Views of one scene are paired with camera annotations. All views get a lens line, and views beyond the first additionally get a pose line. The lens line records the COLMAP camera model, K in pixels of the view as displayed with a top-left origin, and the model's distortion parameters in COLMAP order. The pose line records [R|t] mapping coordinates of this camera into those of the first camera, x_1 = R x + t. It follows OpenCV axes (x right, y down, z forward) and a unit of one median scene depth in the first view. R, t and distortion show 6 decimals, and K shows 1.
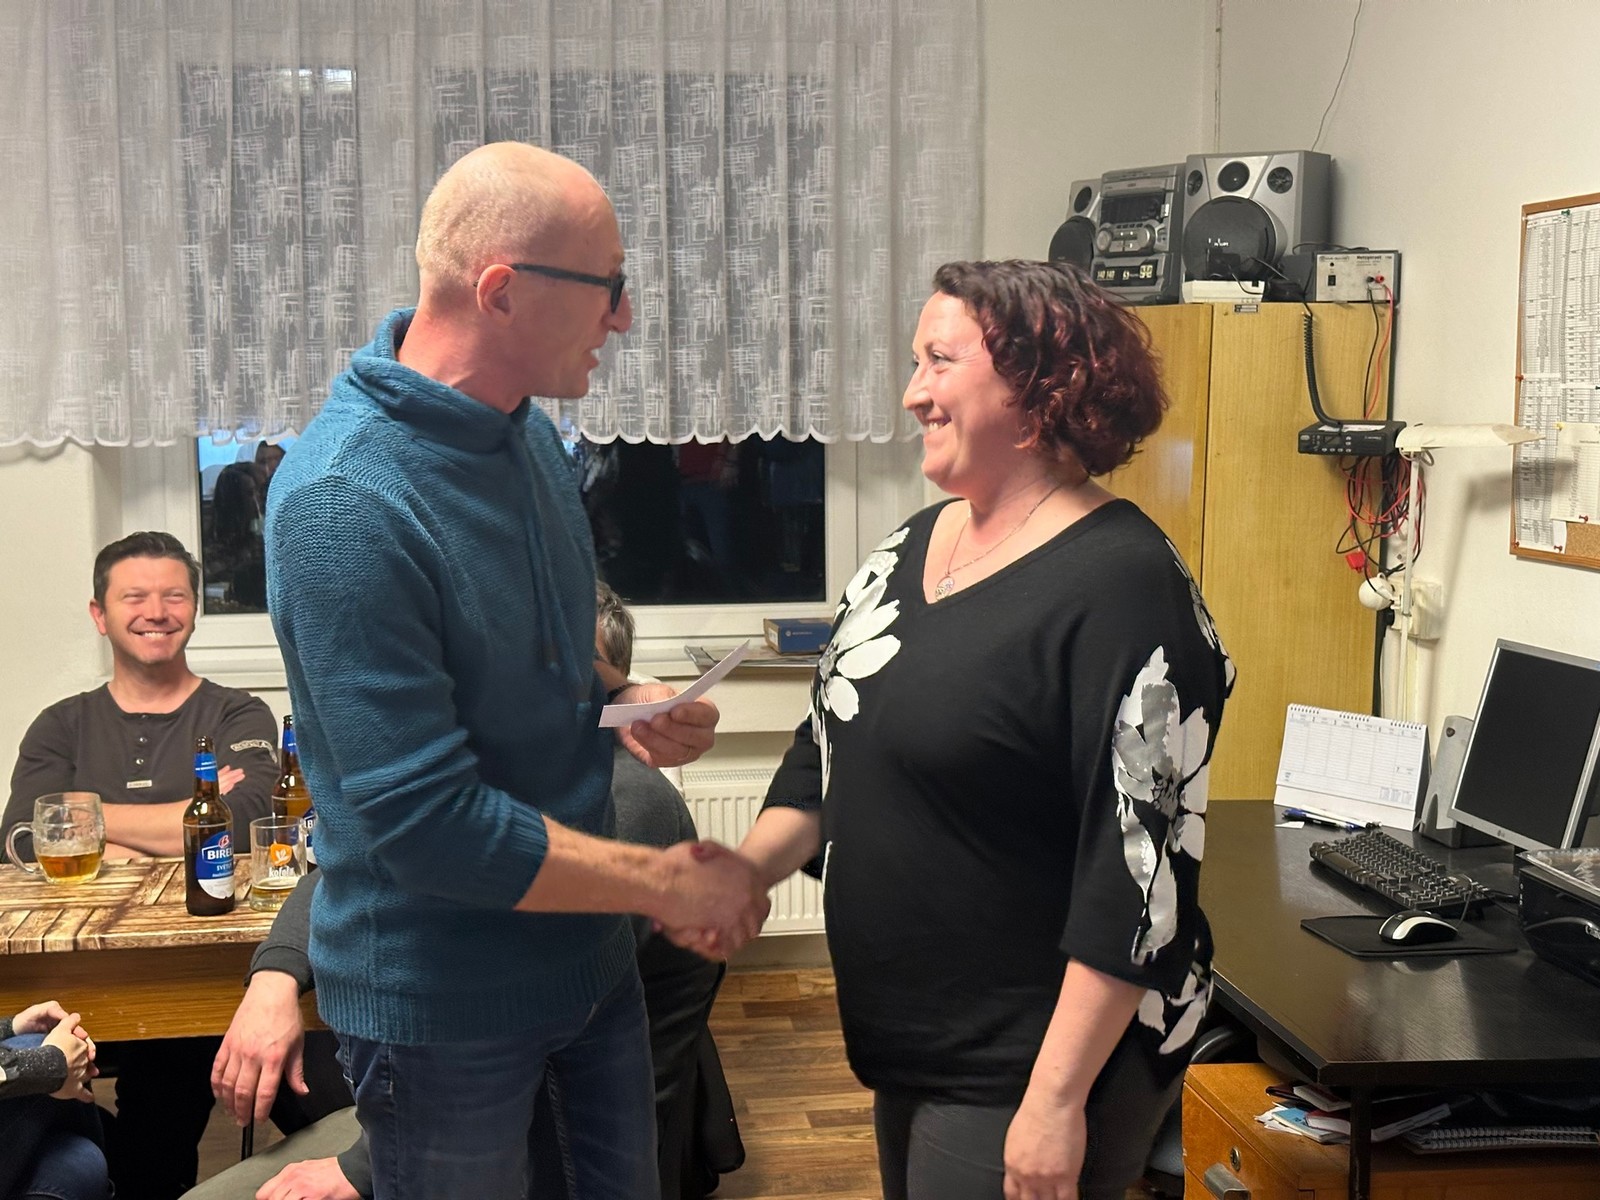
lens RADIAL K [[2219.6, 0, 795.6], [0, 2219.6, 621.4], [0, 0, 1]] dist [0.170128, -0.344436]
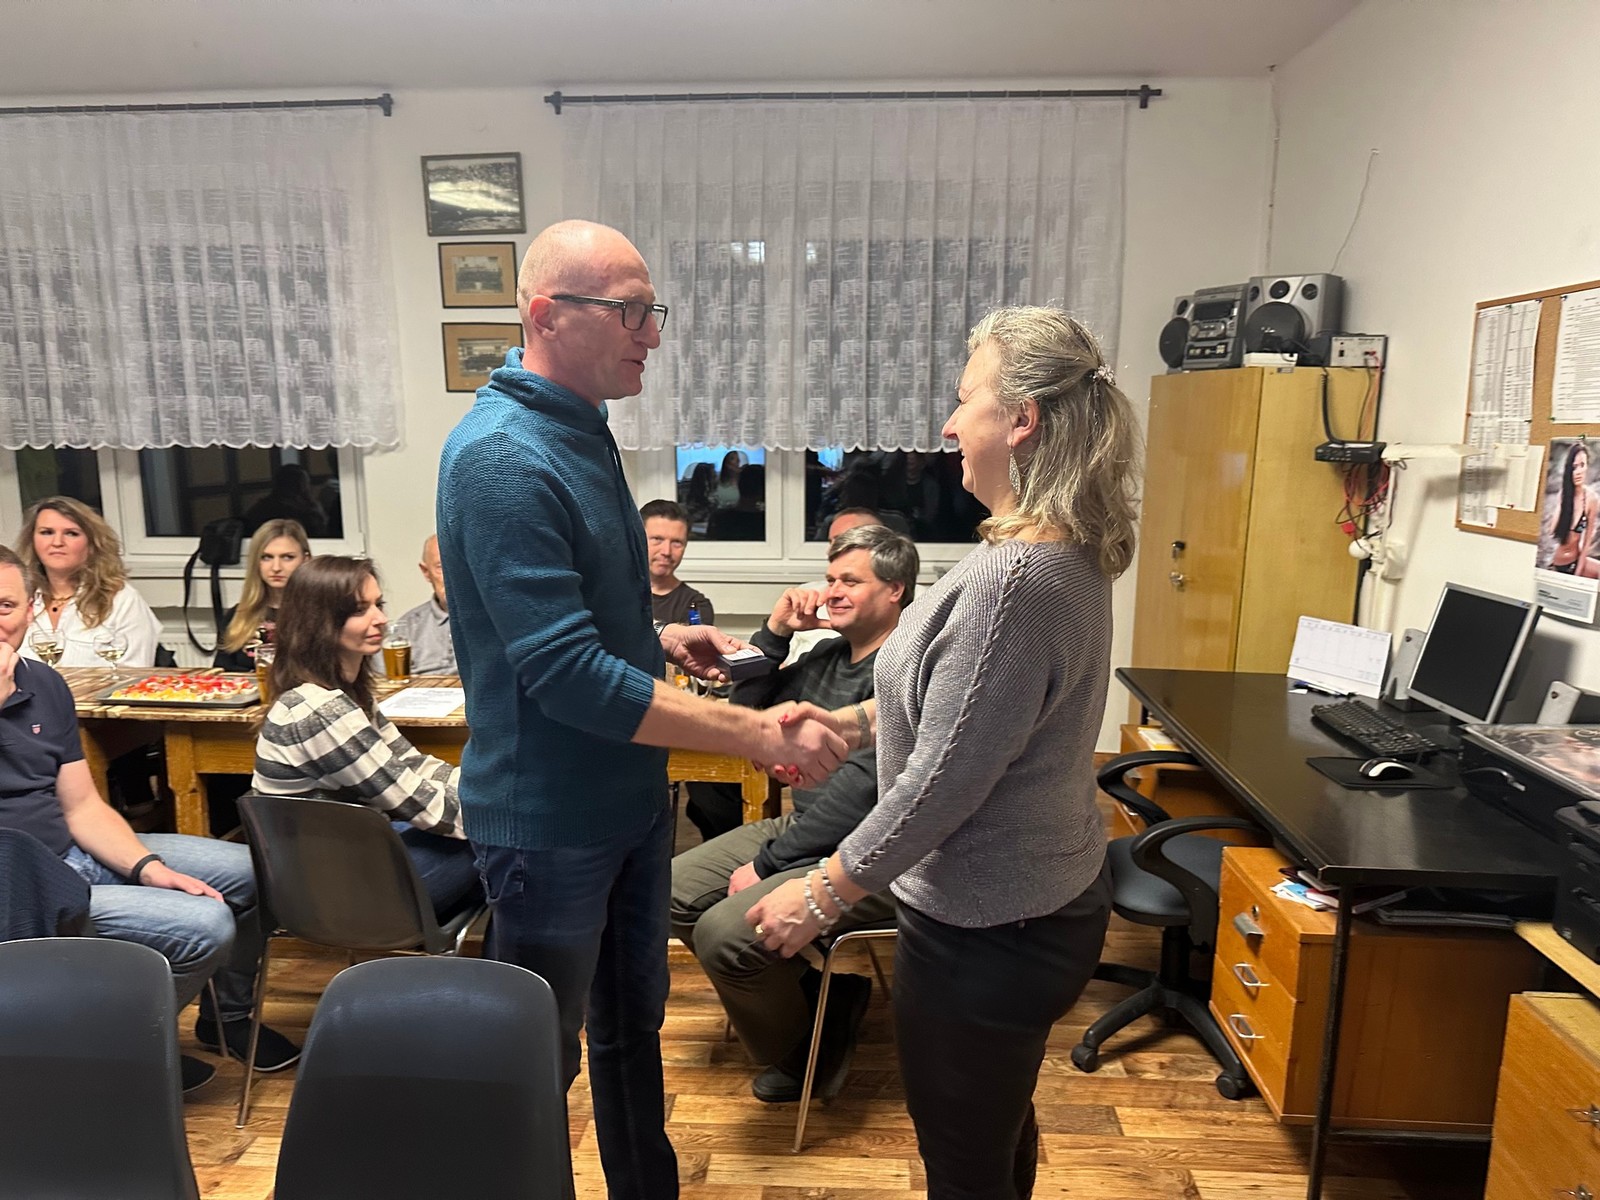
lens RADIAL K [[1108.0, 0, 793.0], [0, 1108.0, 619.0], [0, 0, 1]] dist [0.110927, -0.191082]
pose [[0.981154, 0.042509, -0.188491, 0.011098], [-0.030214, 0.997253, 0.067631, -0.004003], [0.190848, -0.060661, 0.979743, 0.106011]]
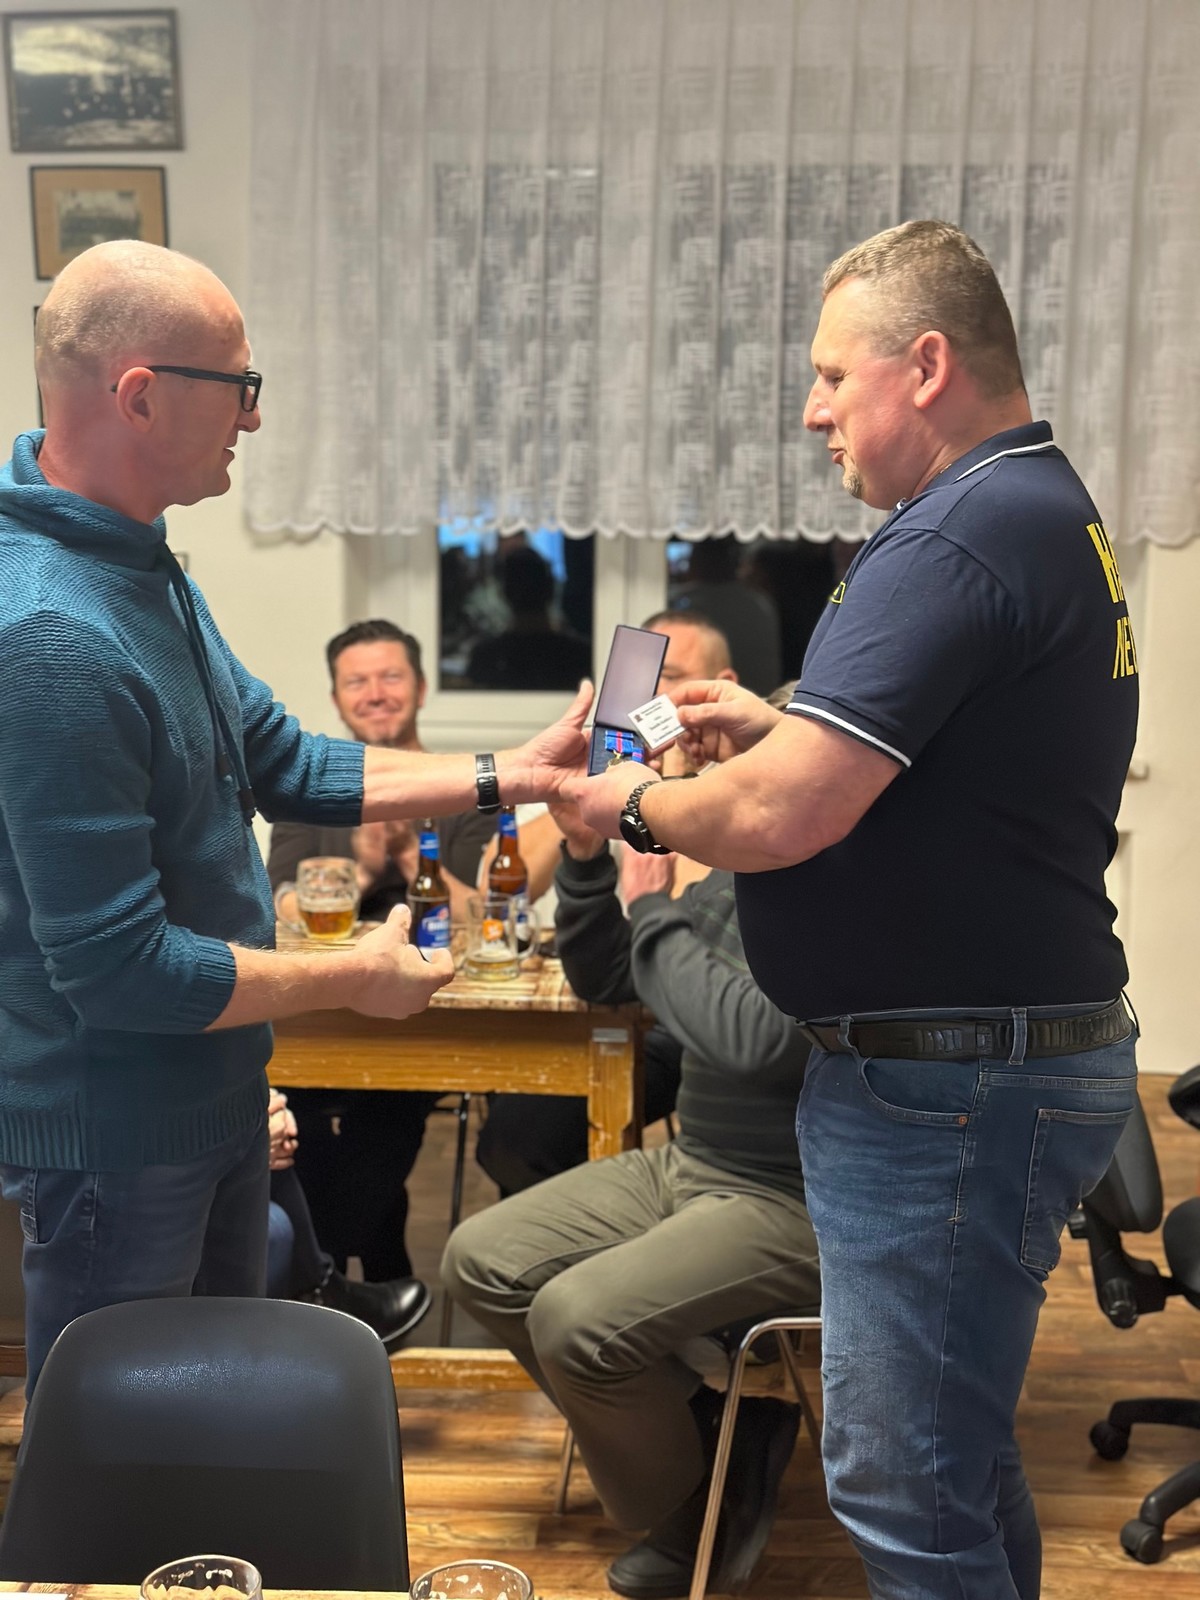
lens RADIAL K [[2219.5, 0, 596.8], [0, 2219.5, 831.9], [0, 0, 1]] dist [0.166019, -0.322154]
pose [[0.980883, 0.051198, -0.187742, 0.011956], [-0.039529, 0.997077, 0.065383, -0.009764], [0.190541, -0.056712, 0.980040, -0.026139]]
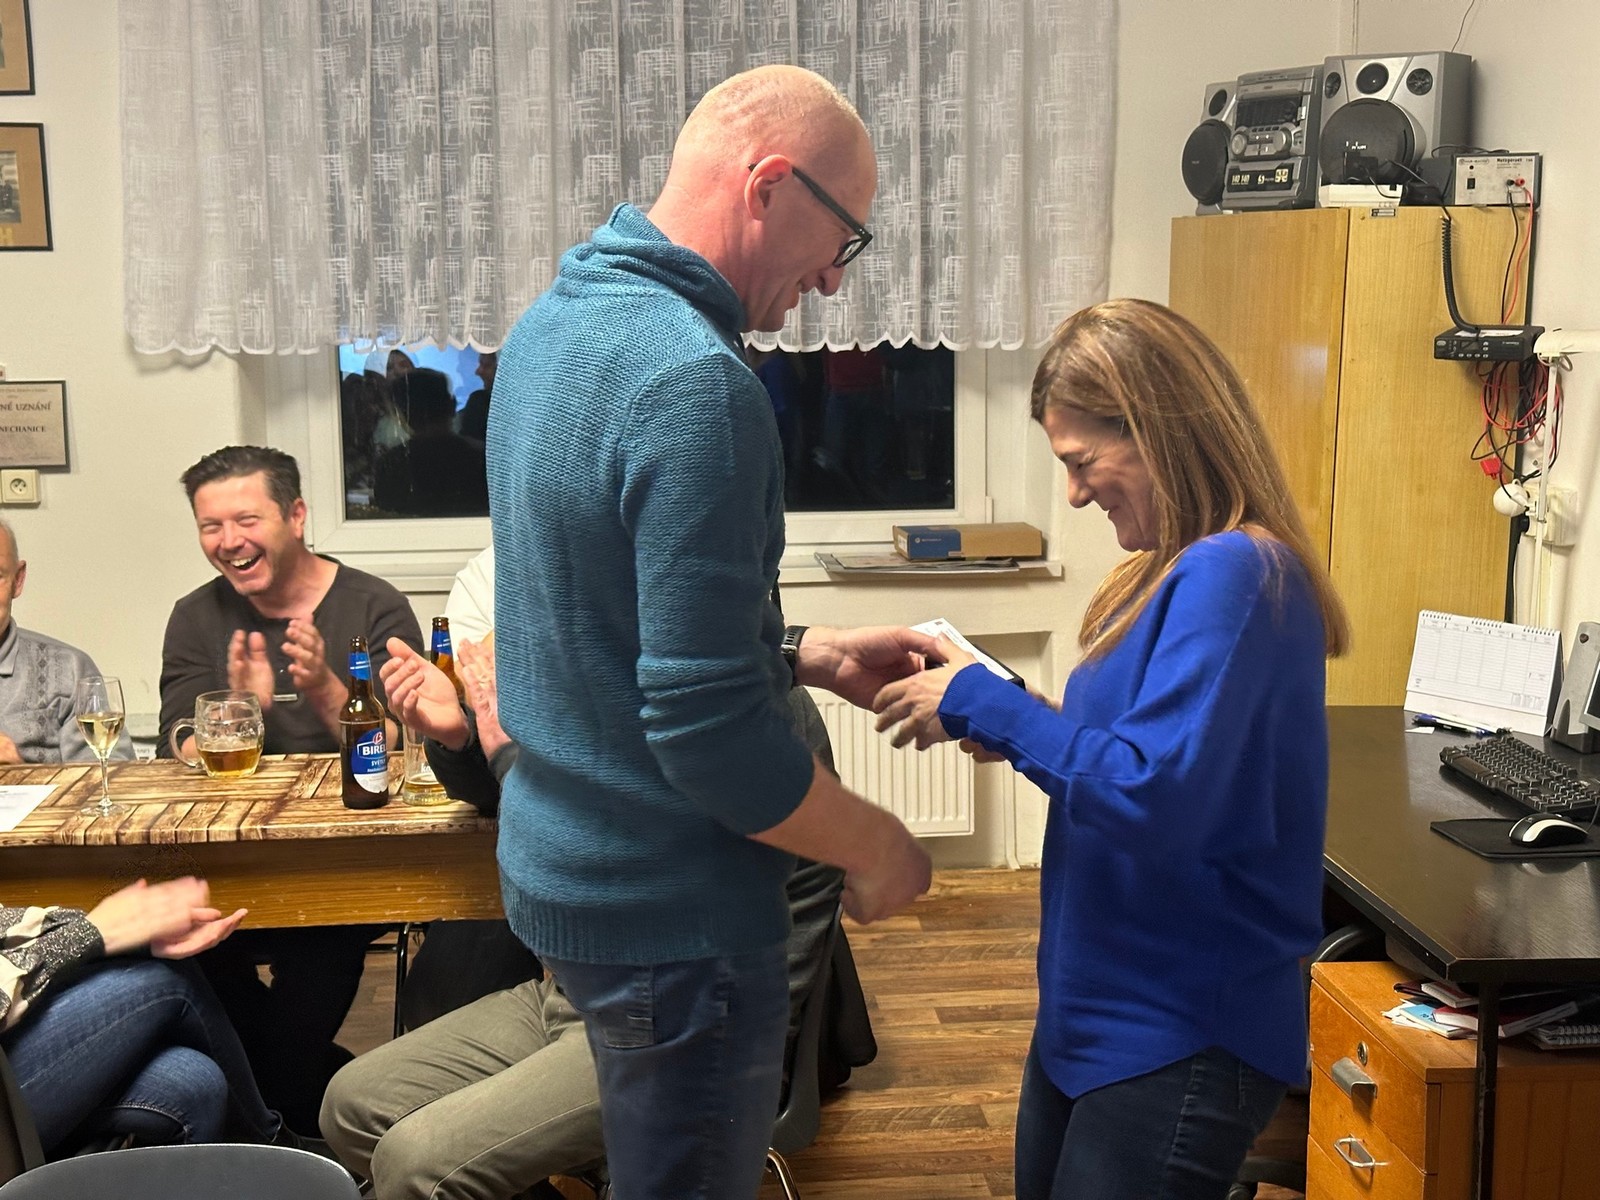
lens RADIAL K [[2219.5, 0, 825.1], [0, 2219.5, 624.7], [0, 0, 1]] dist [0.166019, -0.322154]
pose [[0.999169, 0.004012, -0.040571, -0.004422], [-0.002296, 0.999104, 0.042254, 0.001187], [0.040704, -0.042125, 0.998283, -0.011867]]
